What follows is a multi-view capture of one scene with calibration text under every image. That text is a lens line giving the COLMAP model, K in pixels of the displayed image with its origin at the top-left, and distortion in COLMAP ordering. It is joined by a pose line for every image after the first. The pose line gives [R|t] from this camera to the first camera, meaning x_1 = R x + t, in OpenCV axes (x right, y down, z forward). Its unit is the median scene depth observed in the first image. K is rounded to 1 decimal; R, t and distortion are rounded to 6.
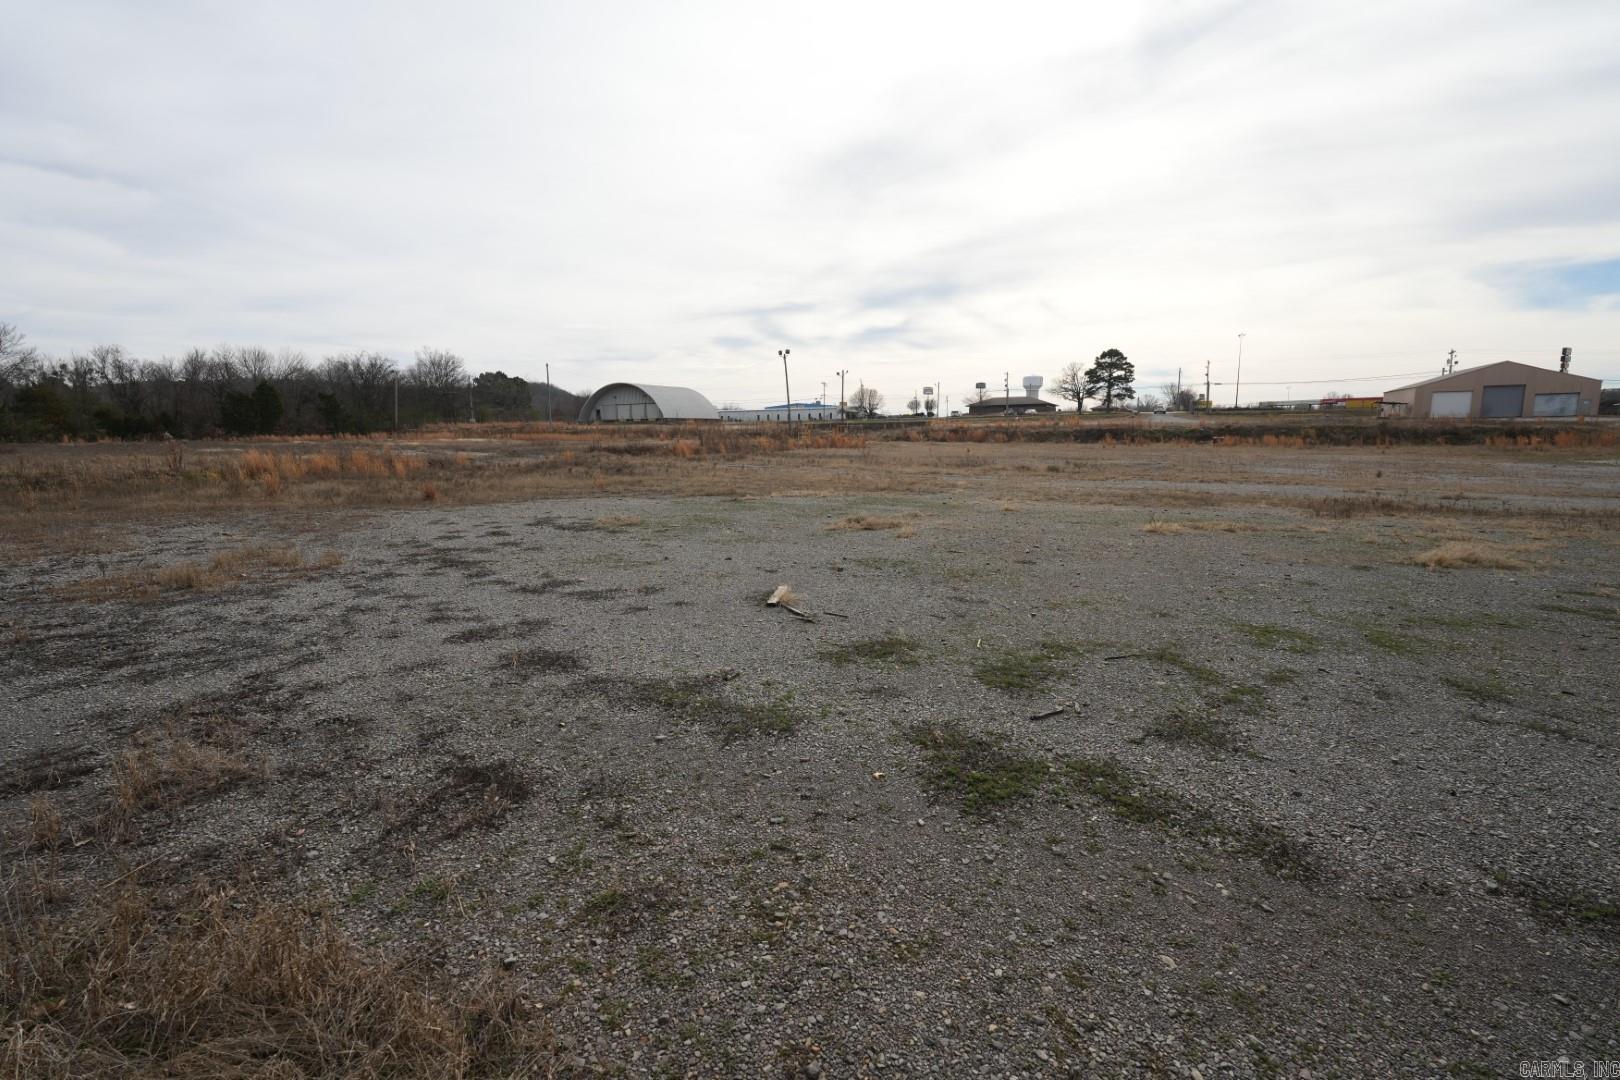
lens RADIAL K [[705.9, 0, 804.0], [0, 705.9, 541.1], [0, 0, 1]] dist [-0.015862, 0.009378]
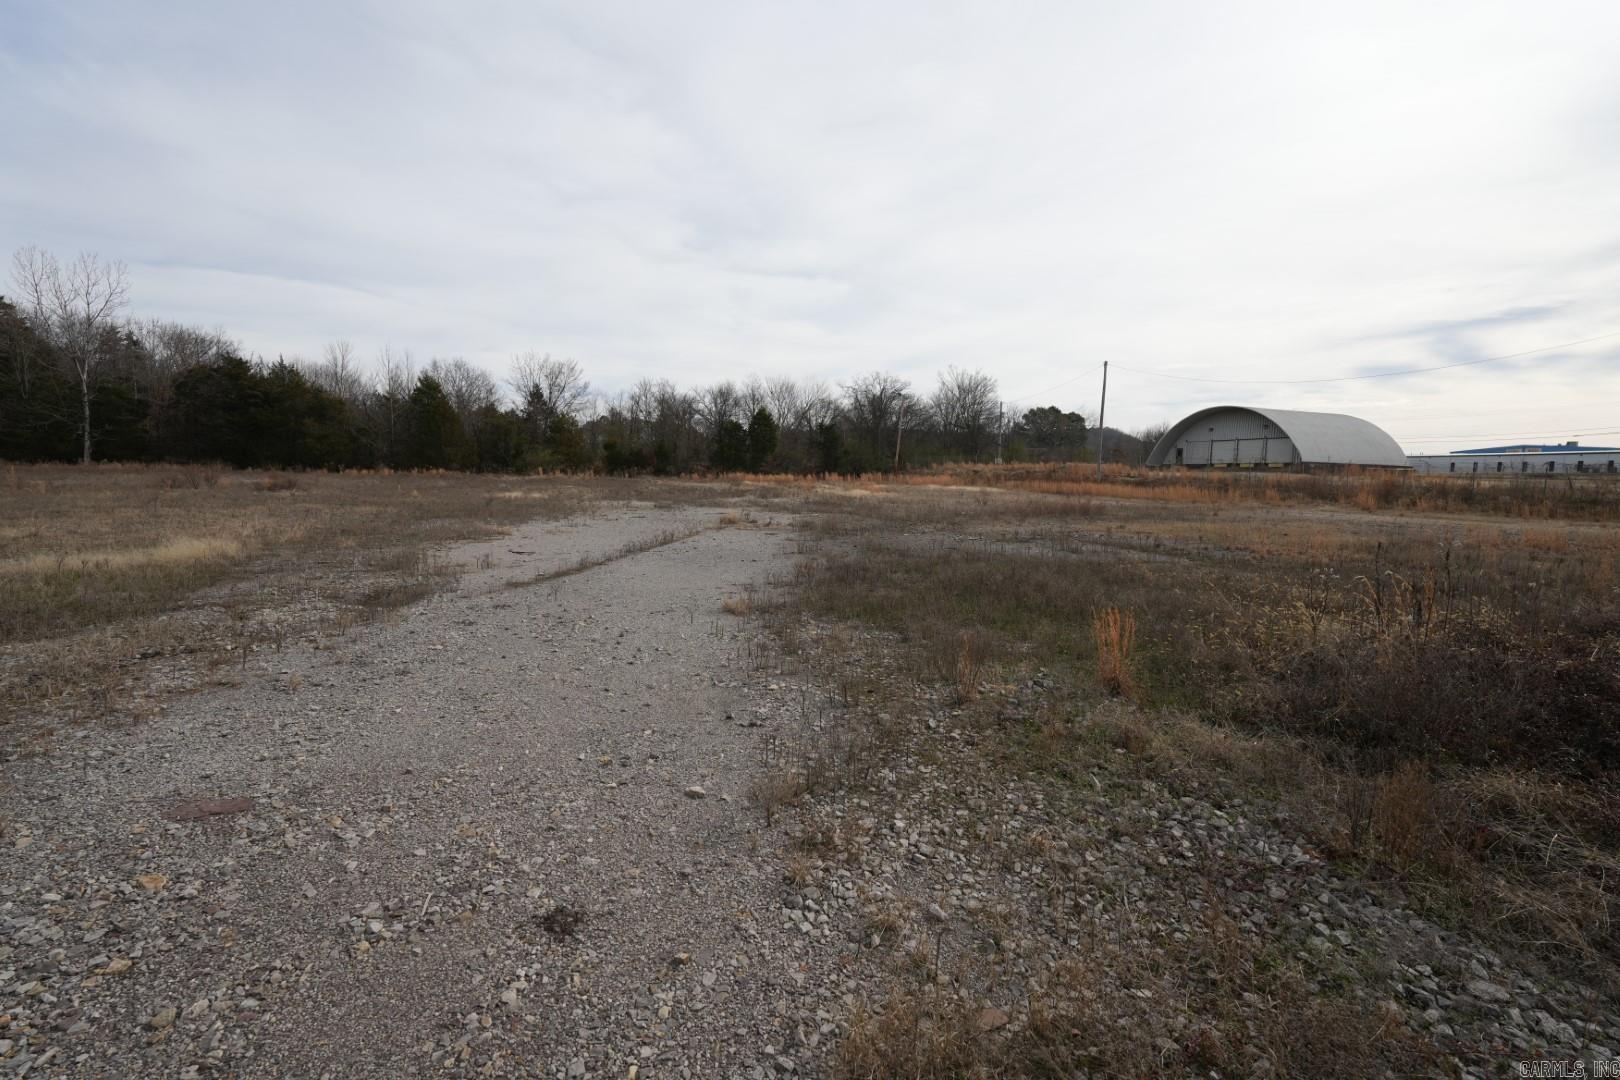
lens RADIAL K [[705.9, 0, 804.0], [0, 705.9, 541.1], [0, 0, 1]] dist [-0.015862, 0.009378]
pose [[0.730638, 0.087261, -0.677166, -0.056284], [-0.130391, 0.991378, -0.012937, -0.026826], [0.670199, 0.097749, 0.735716, 0.168394]]
